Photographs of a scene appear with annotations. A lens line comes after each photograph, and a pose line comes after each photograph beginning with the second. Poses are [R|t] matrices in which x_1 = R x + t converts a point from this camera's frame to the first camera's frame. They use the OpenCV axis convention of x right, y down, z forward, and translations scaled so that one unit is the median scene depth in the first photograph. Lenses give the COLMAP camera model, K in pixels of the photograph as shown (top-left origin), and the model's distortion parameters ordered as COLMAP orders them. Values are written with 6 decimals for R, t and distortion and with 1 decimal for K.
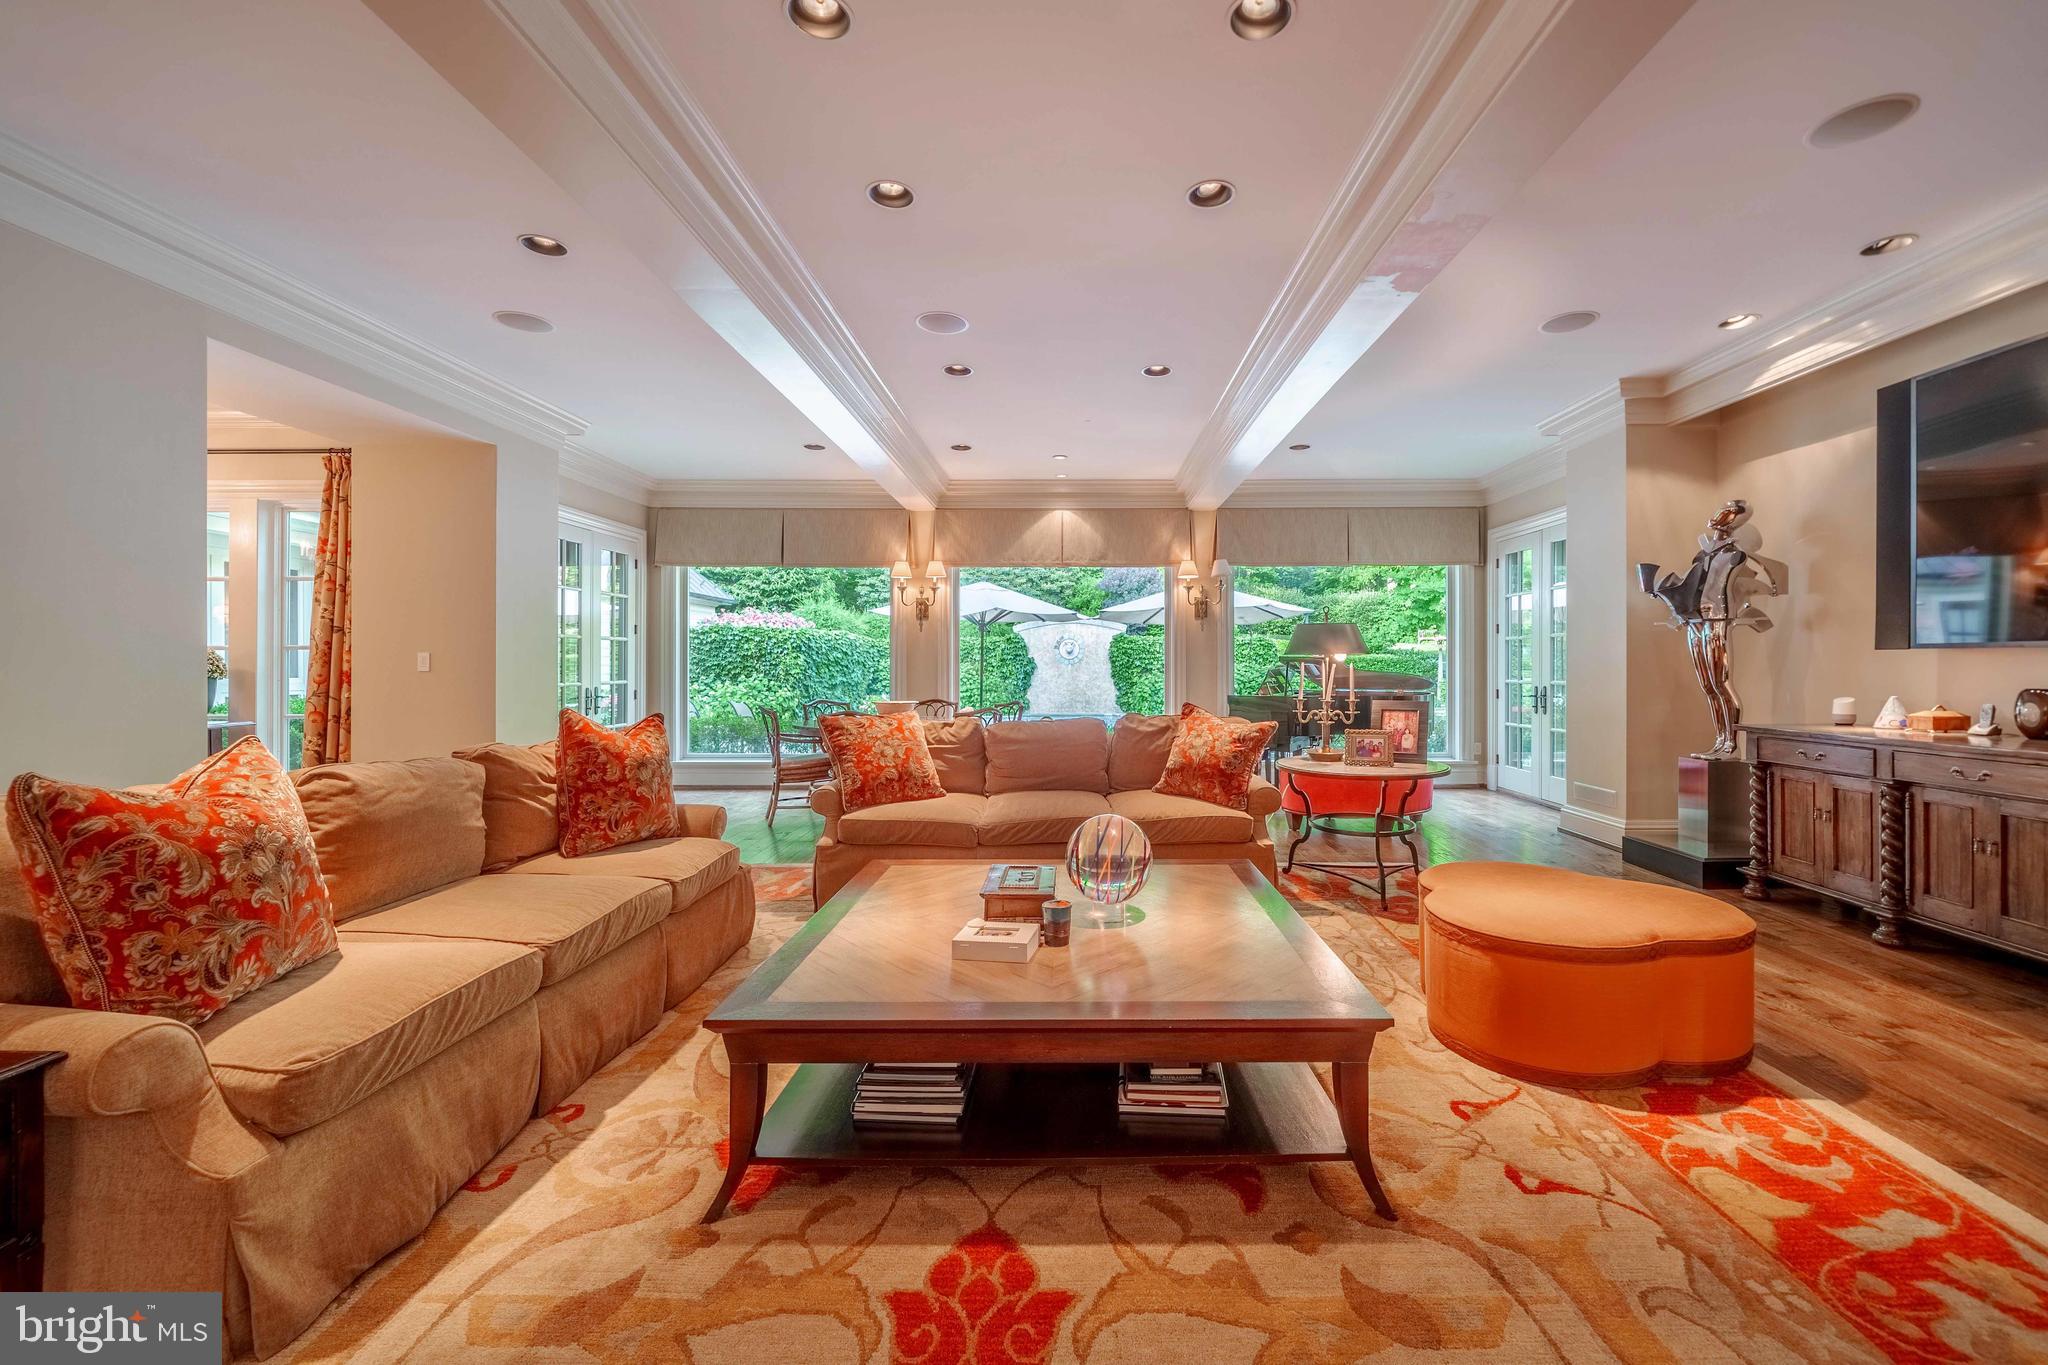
lens RADIAL K [[821.9, 0, 1034.5], [0, 821.9, 665.6], [0, 0, 1]] dist [-0.003366, -0.000145]
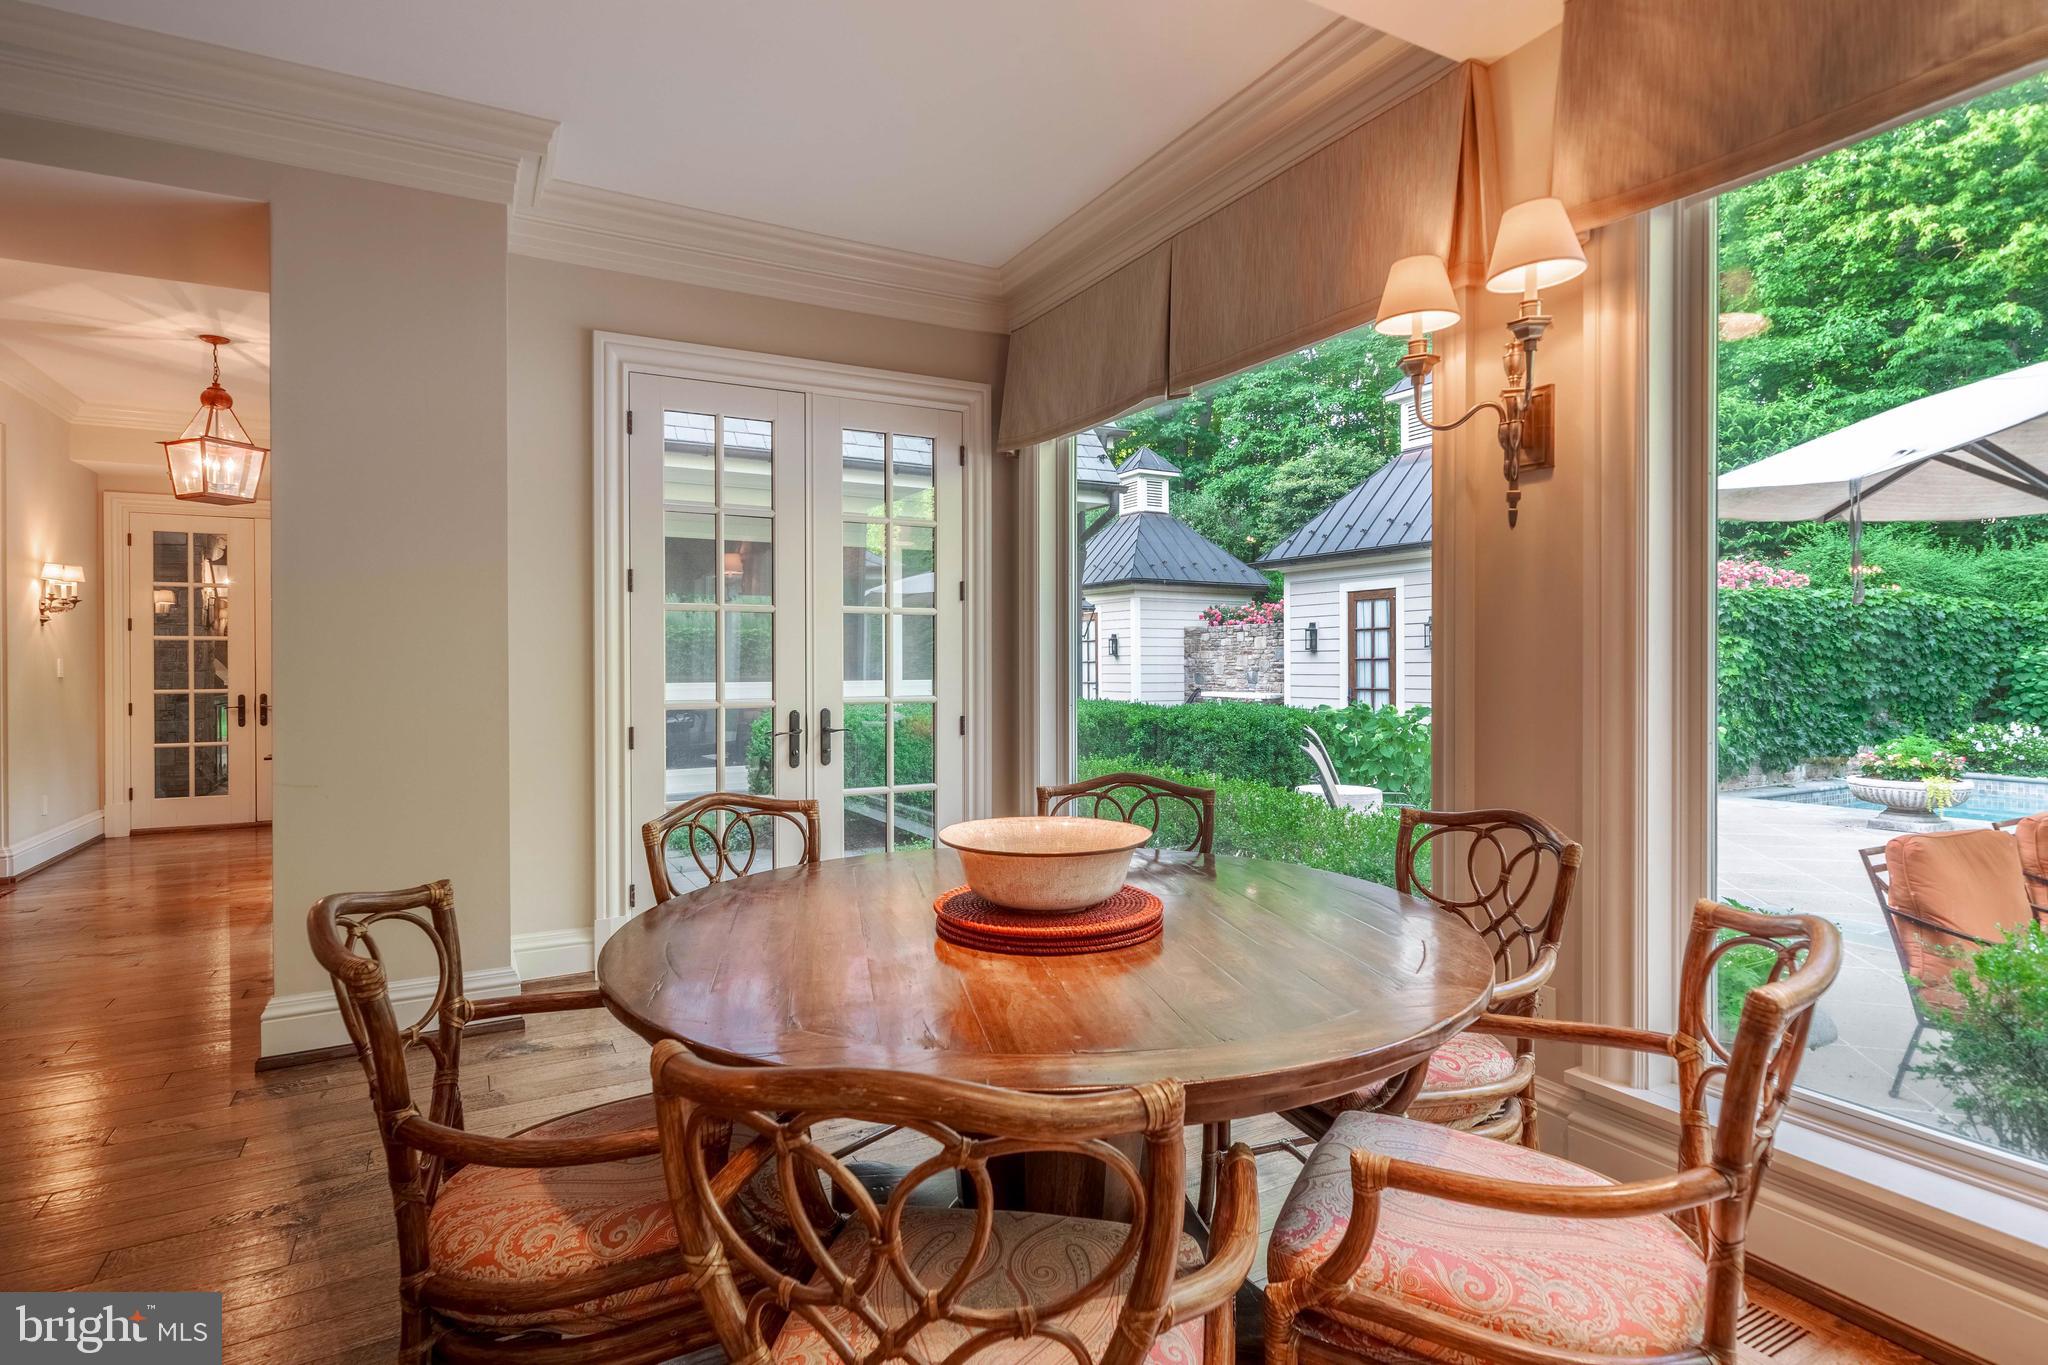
lens RADIAL K [[1022.9, 0, 1017.3], [0, 1022.9, 675.5], [0, 0, 1]] dist [-0.019699, -0.000115]
pose [[0.496554, 0.005584, -0.867988, 0.053451], [0.005843, 0.999935, 0.009776, 0.000552], [0.867986, -0.009925, 0.496489, 0.716831]]
